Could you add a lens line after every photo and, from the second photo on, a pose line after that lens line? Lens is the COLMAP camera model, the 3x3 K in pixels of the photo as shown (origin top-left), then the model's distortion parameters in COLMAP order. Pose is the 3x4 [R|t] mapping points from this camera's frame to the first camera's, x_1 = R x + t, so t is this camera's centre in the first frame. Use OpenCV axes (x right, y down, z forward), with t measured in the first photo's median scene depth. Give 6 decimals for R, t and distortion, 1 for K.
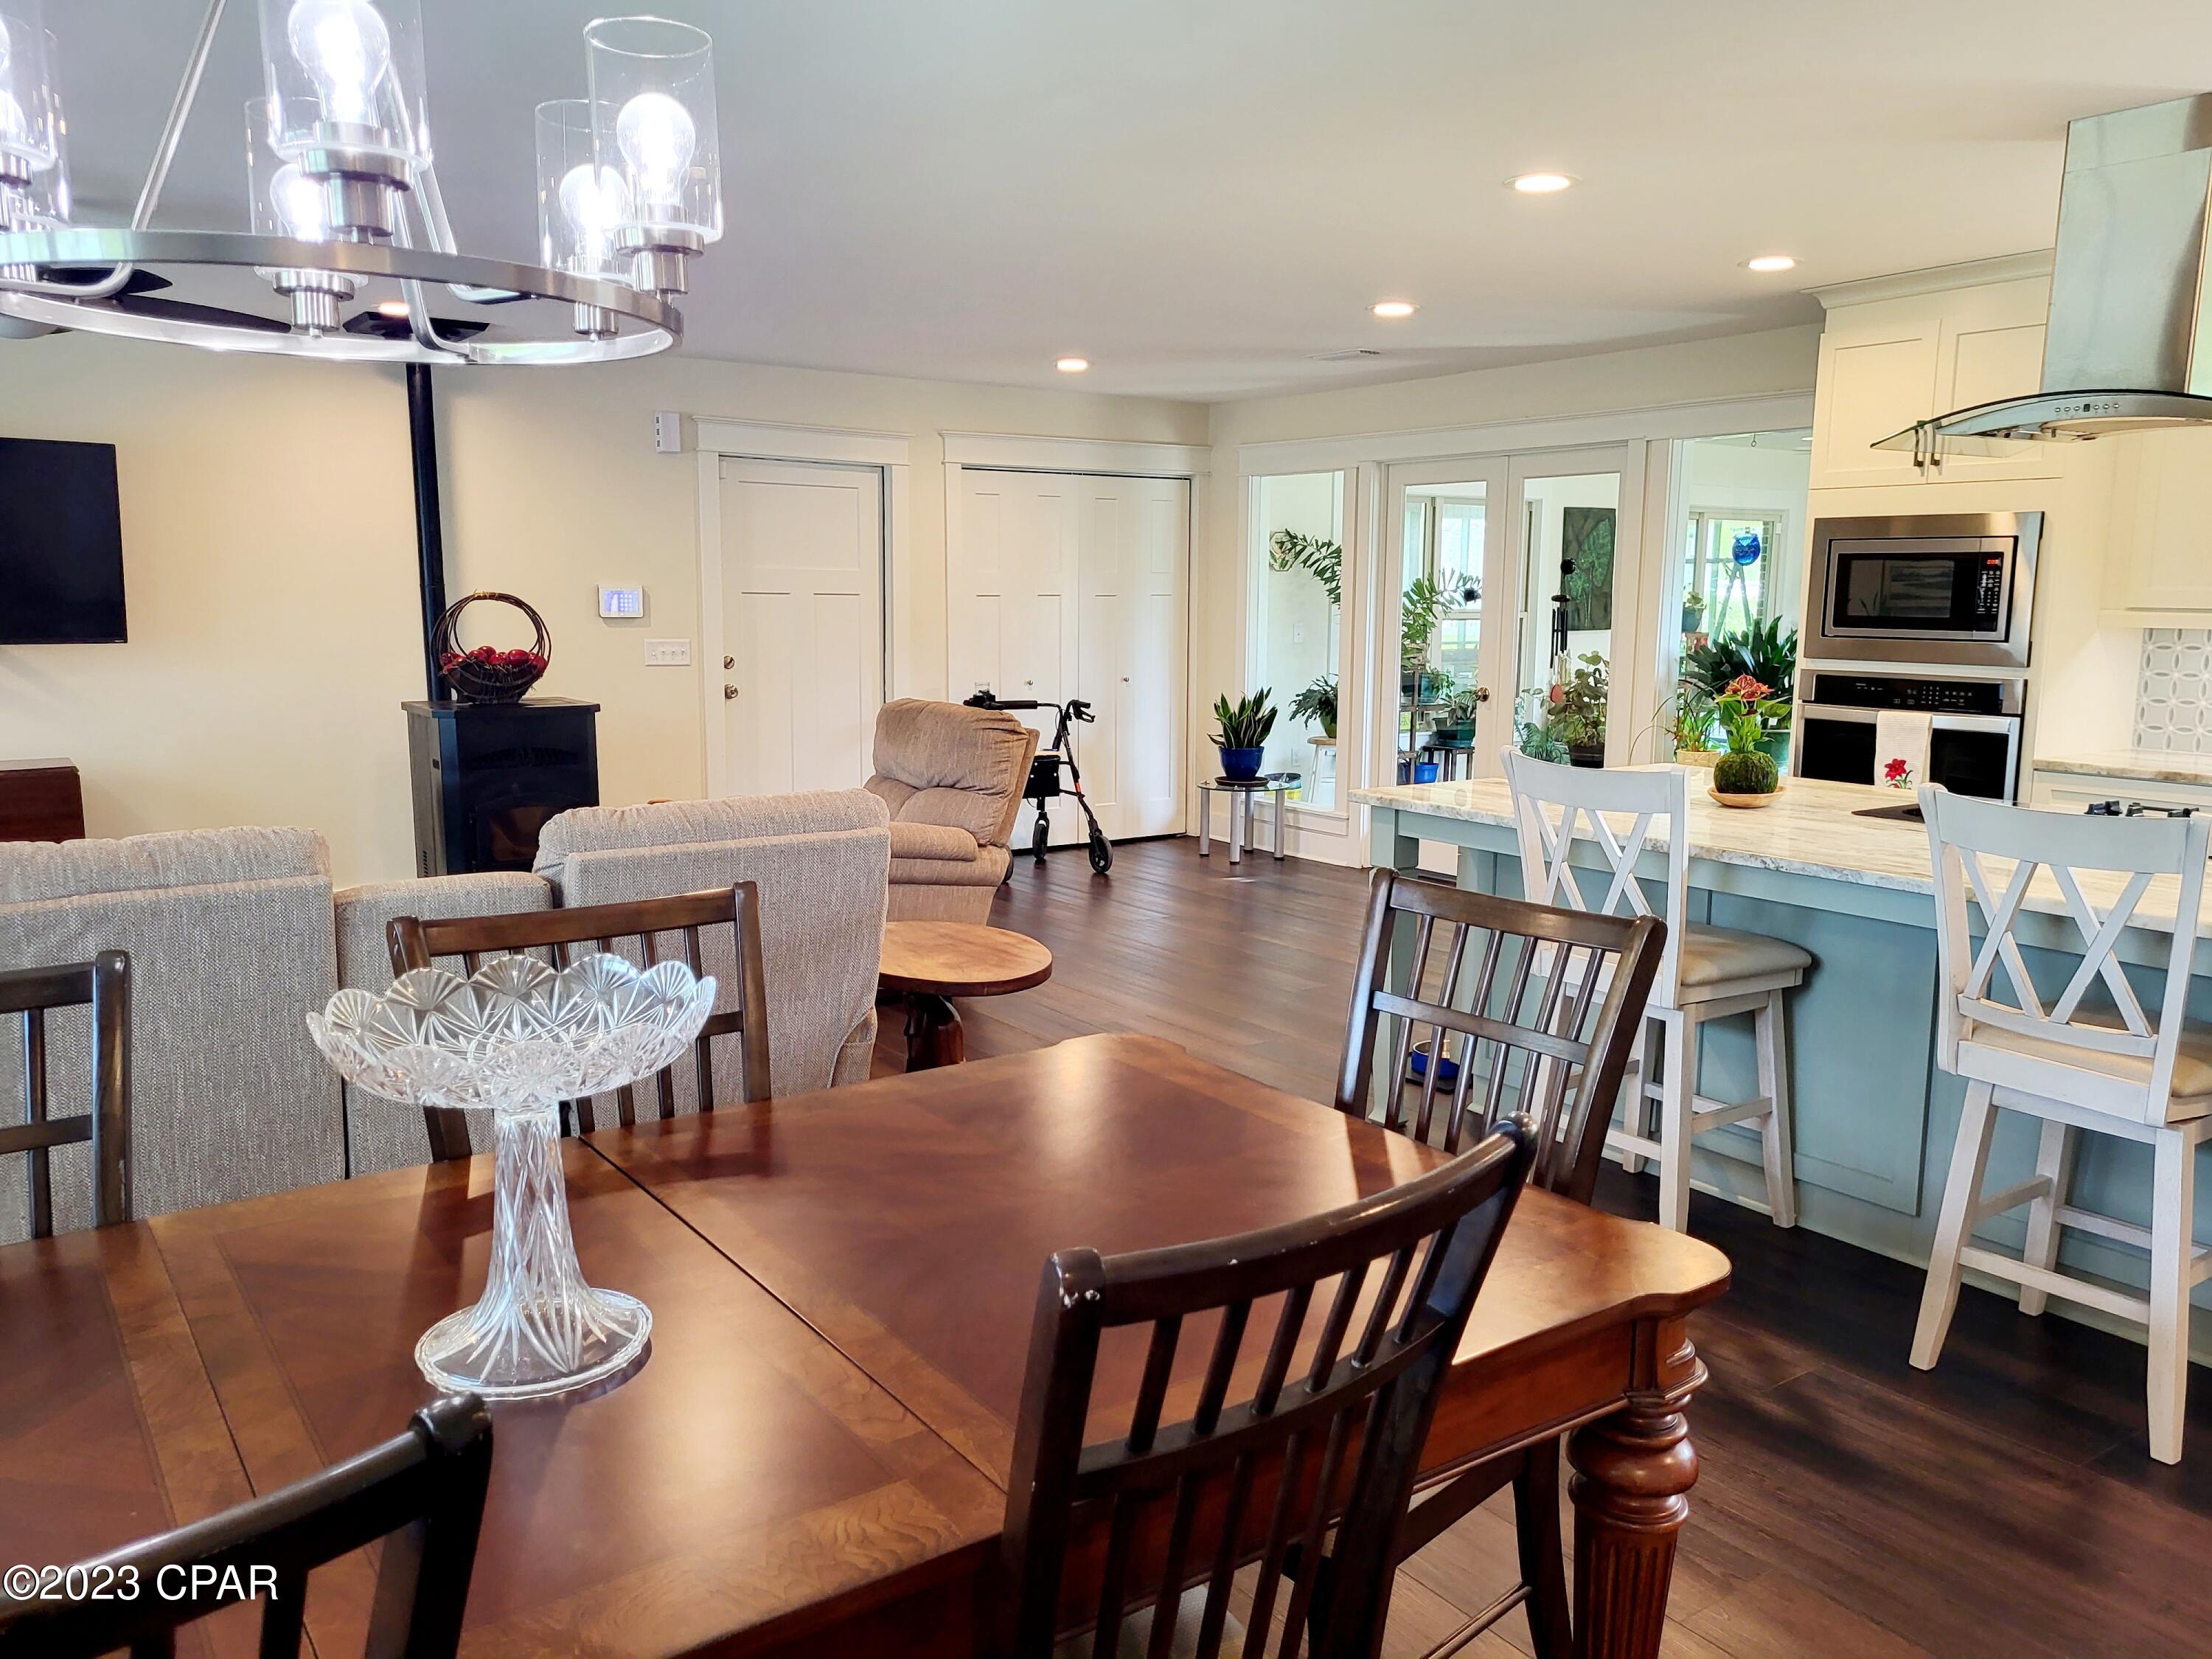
lens RADIAL K [[1664.1, 0, 1101.4], [0, 1664.1, 841.2], [0, 0, 1]] dist [0.018218, -0.008086]
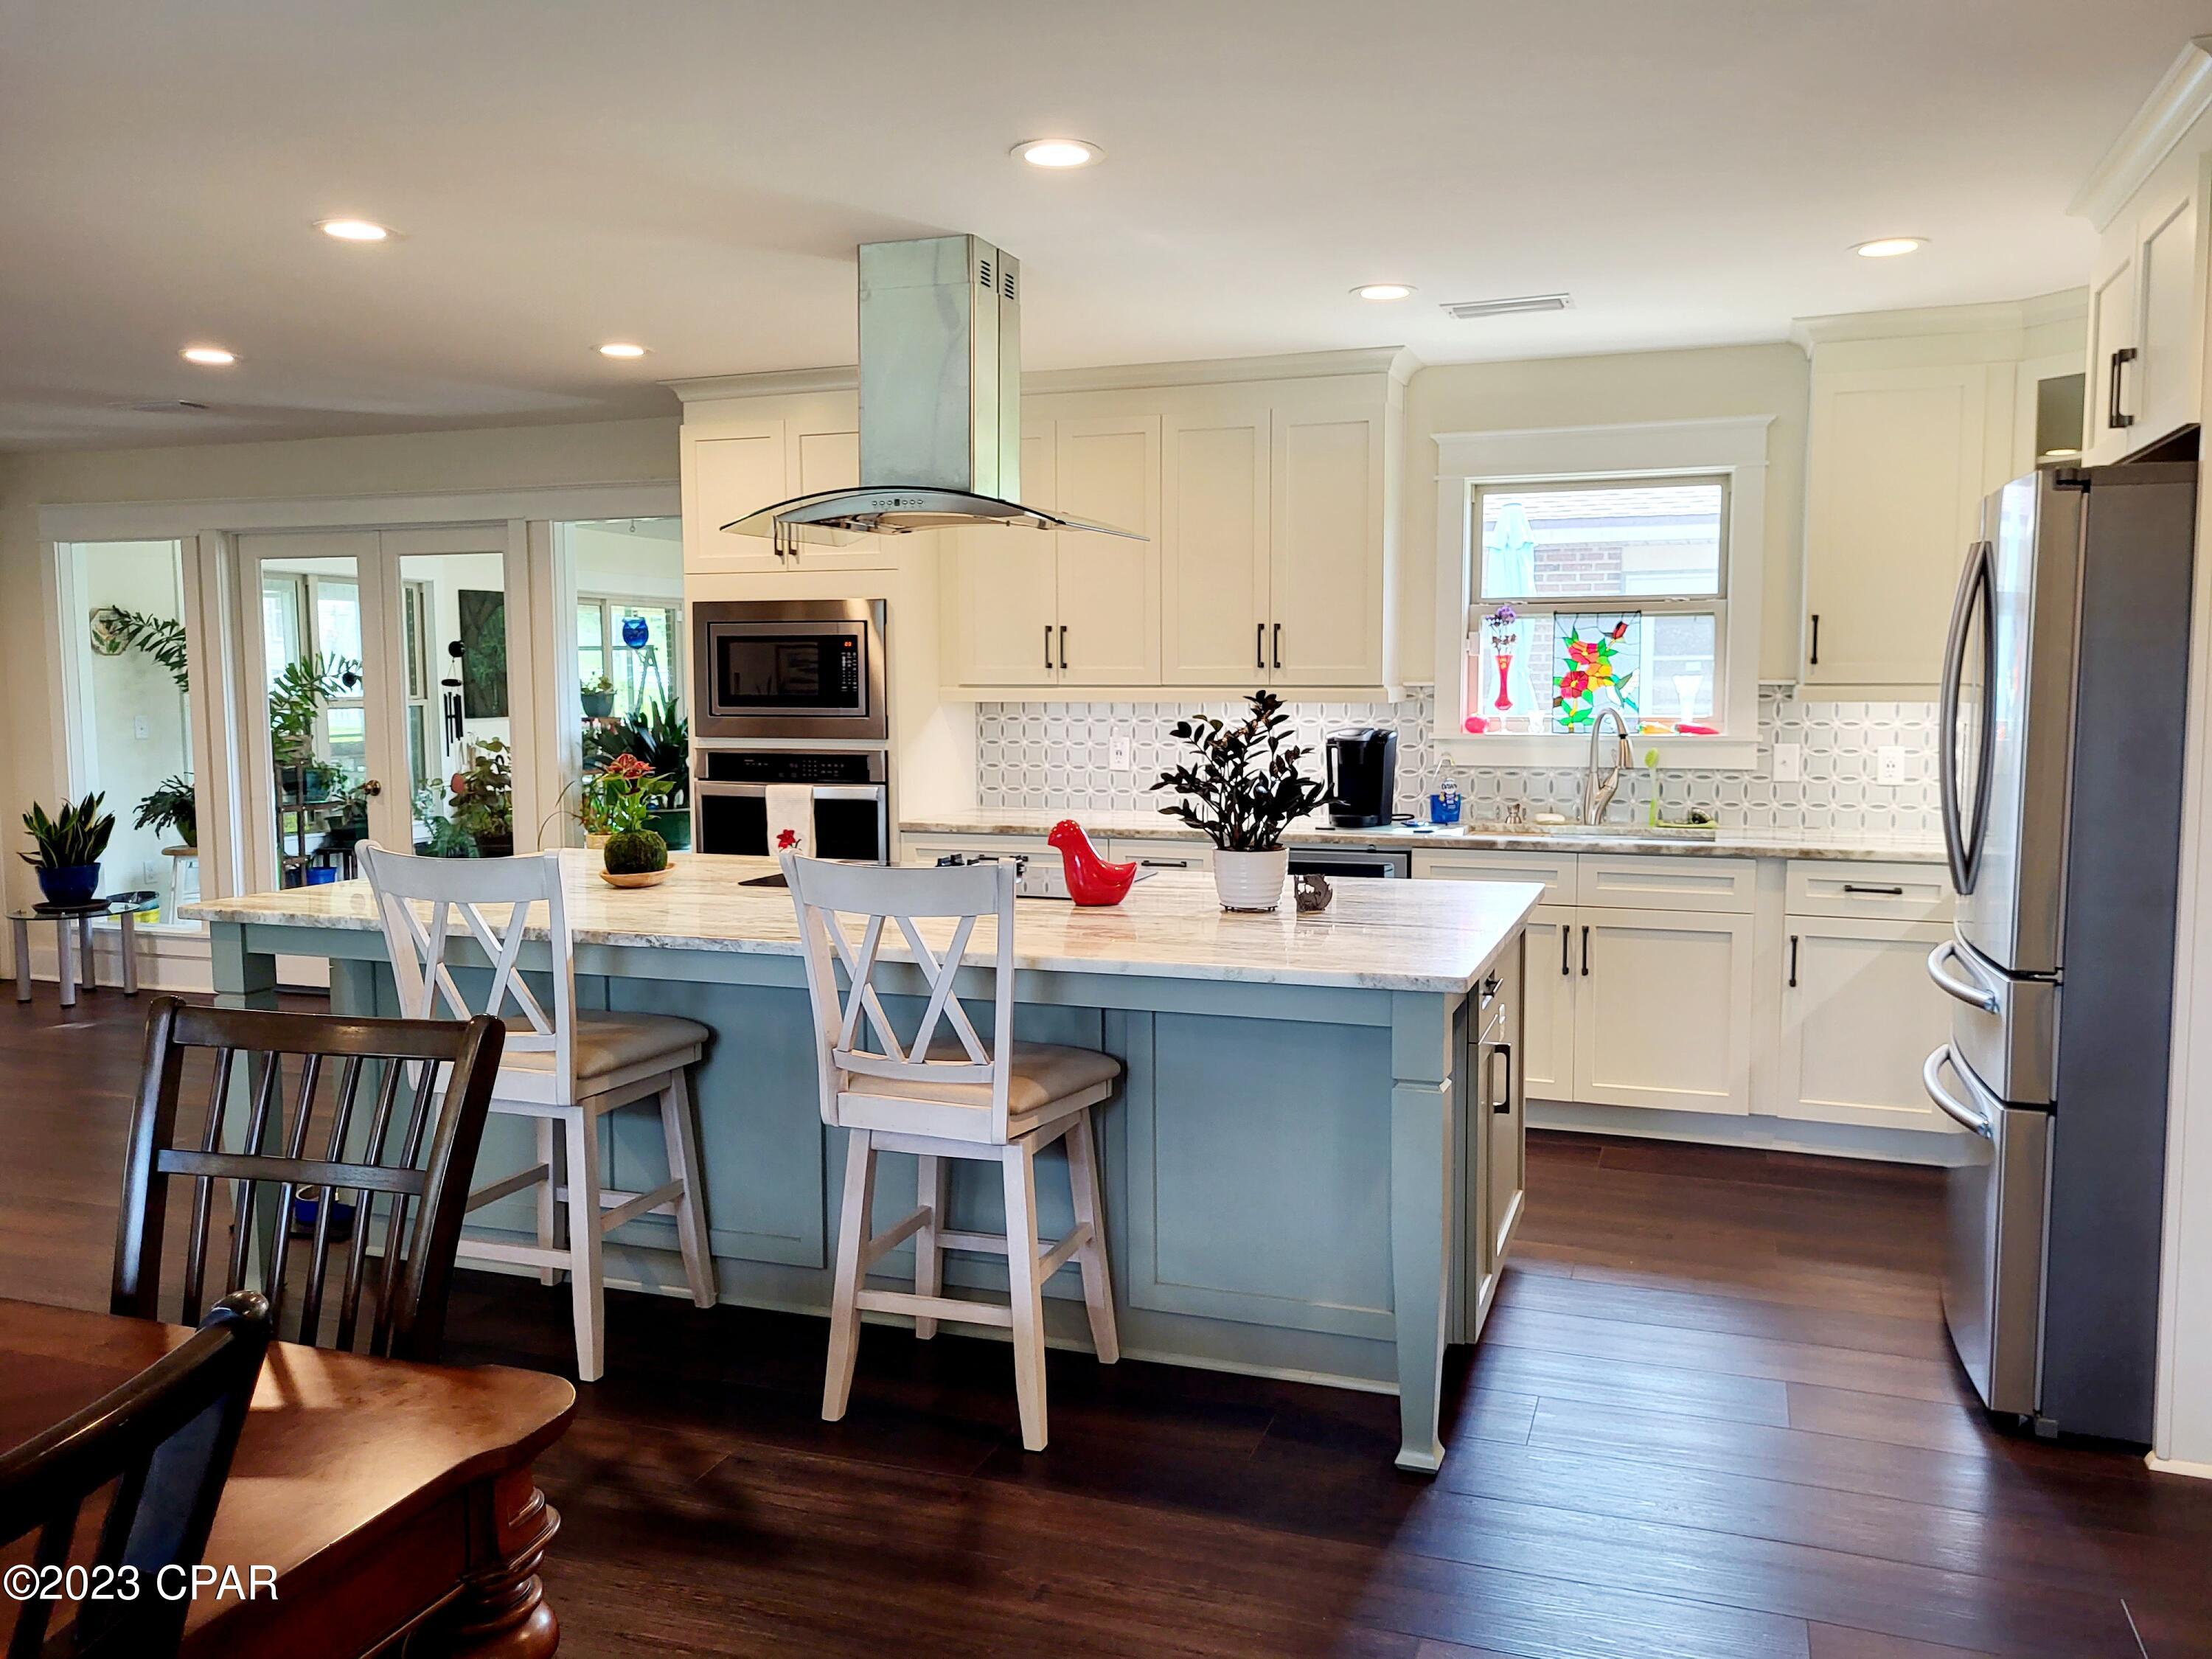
lens RADIAL K [[1679.3, 0, 1113.2], [0, 1679.3, 822.7], [0, 0, 1]] dist [0.035257, -0.005727]
pose [[0.813195, -0.059862, 0.578905, 0.030781], [0.096987, 0.994726, -0.033378, 0.001775], [-0.573853, 0.083289, 0.814712, 0.018354]]
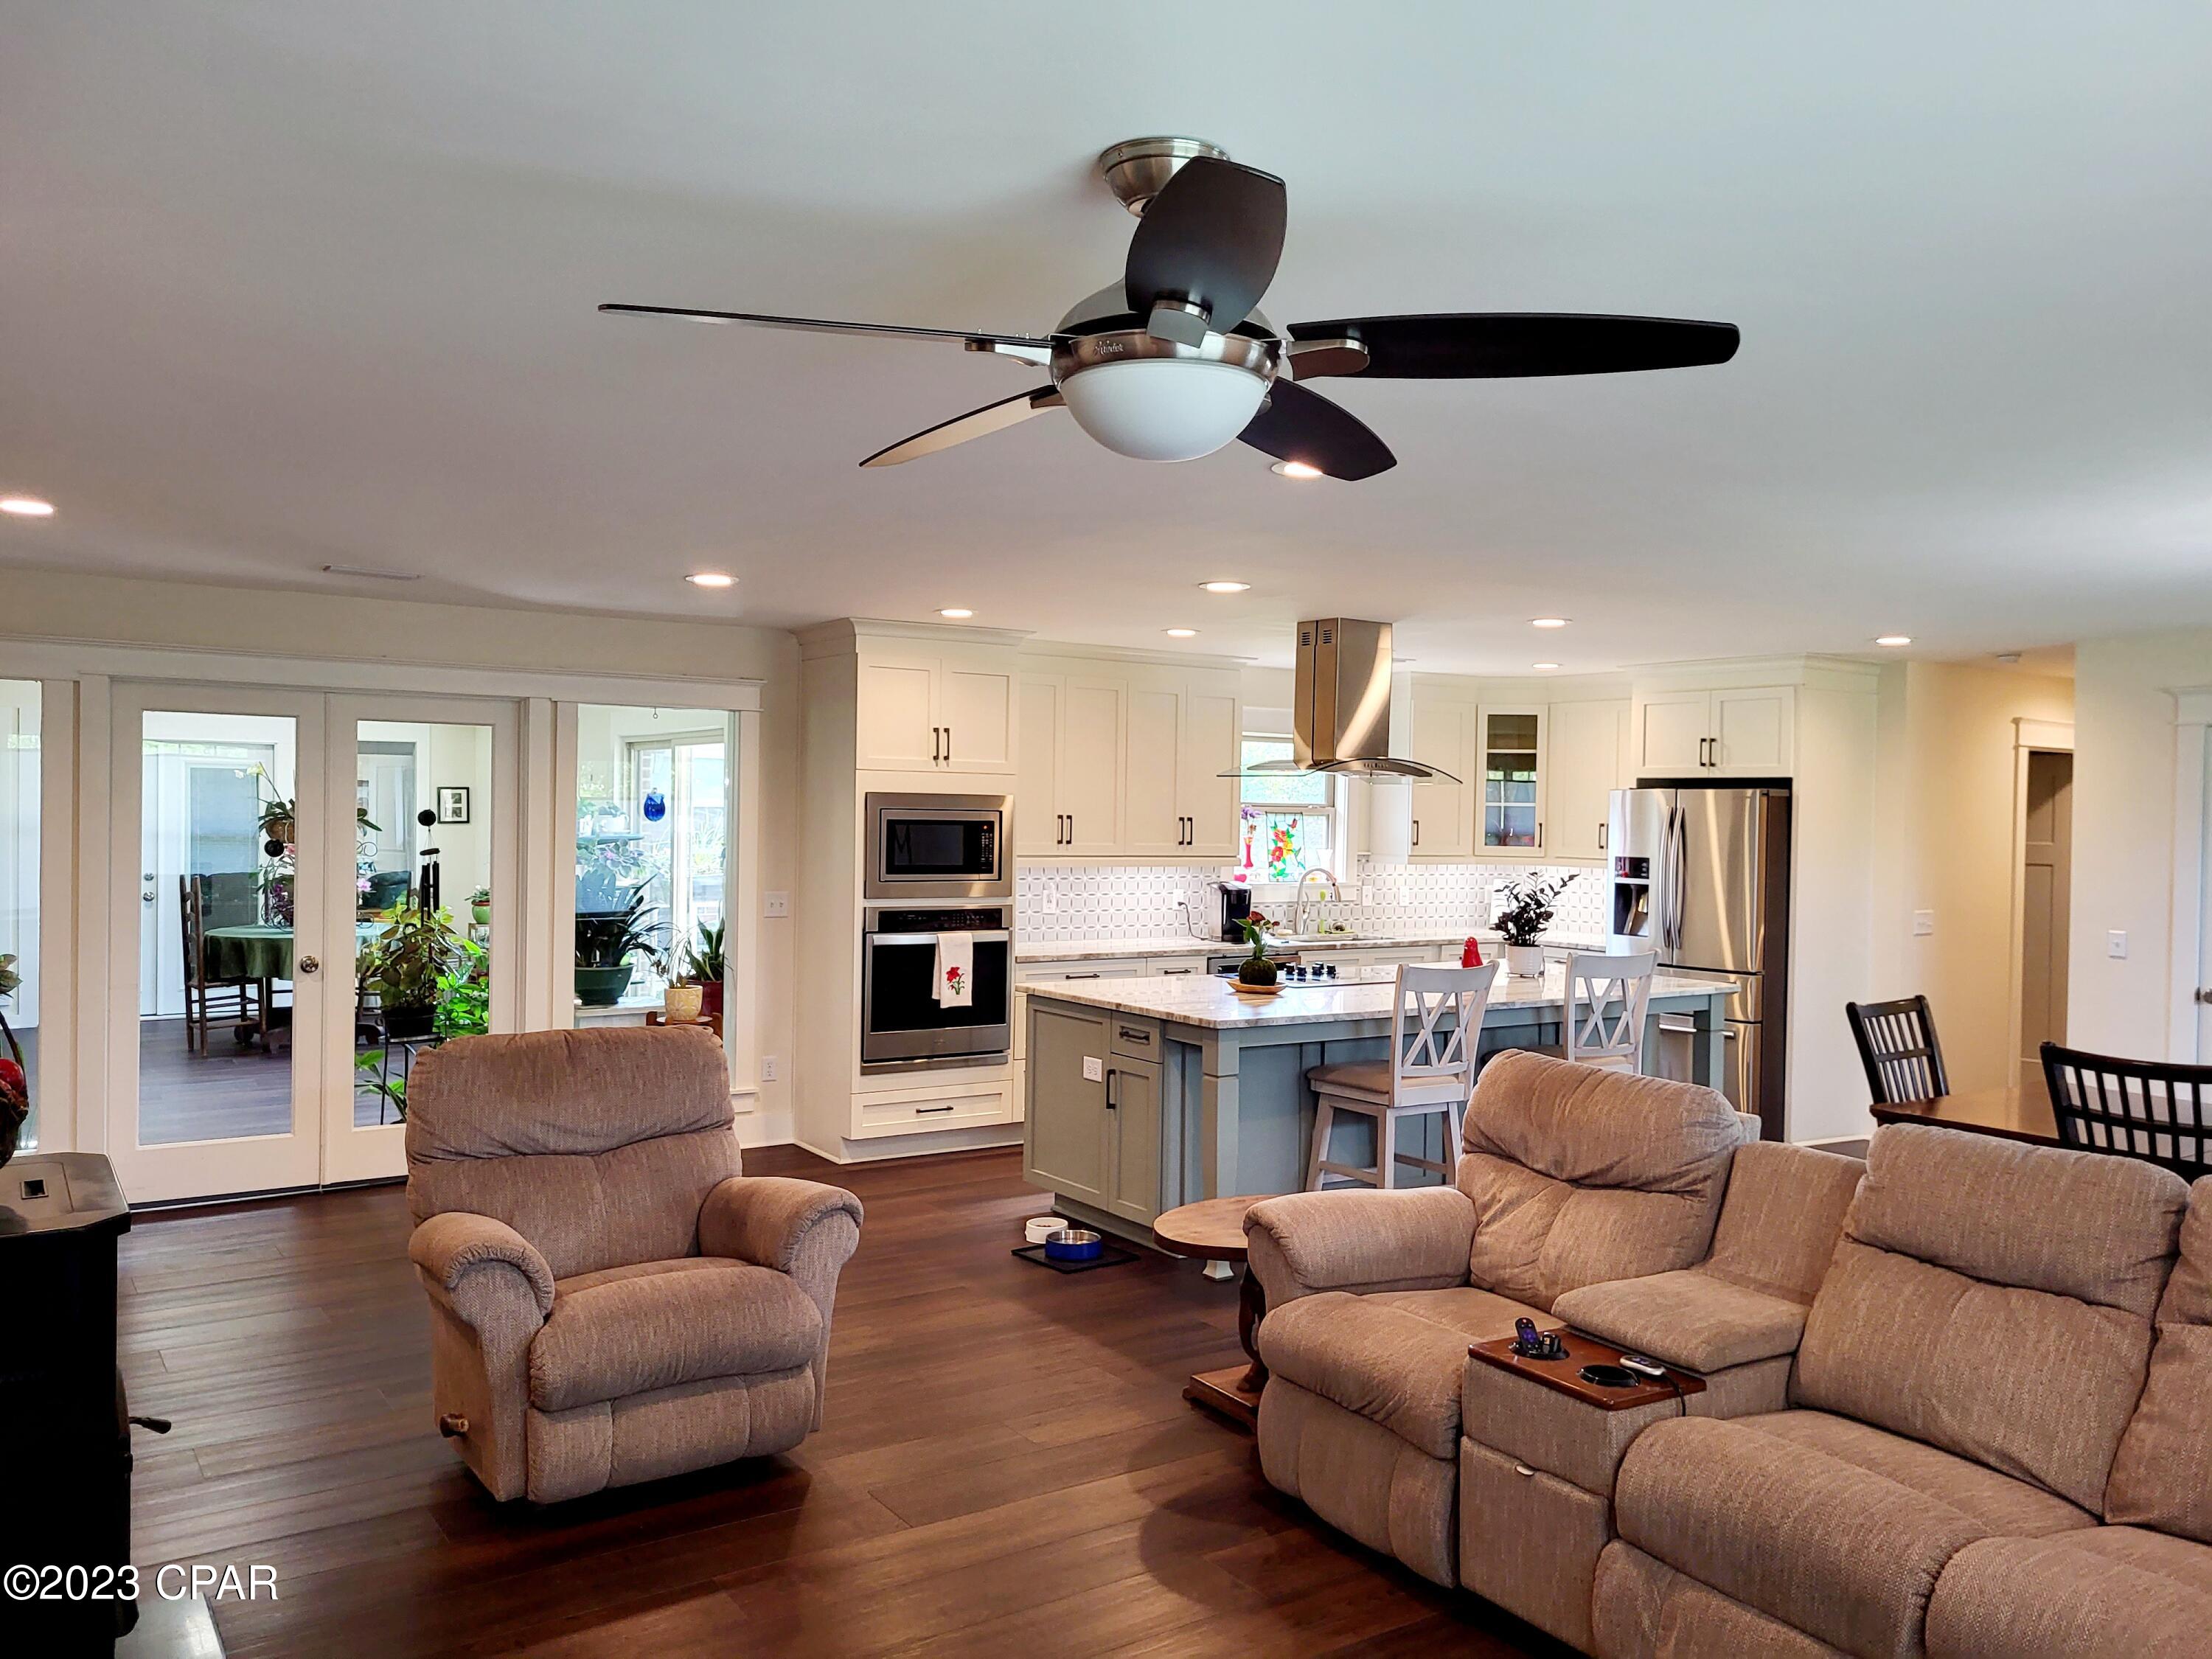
lens RADIAL K [[1679.6, 0, 1106.9], [0, 1679.6, 840.4], [0, 0, 1]] dist [0.055147, -0.048774]
pose [[0.011986, -0.022499, 0.999675, -0.919930], [0.136852, 0.990376, 0.020649, -0.165600], [-0.990519, 0.136560, 0.014950, 0.842968]]
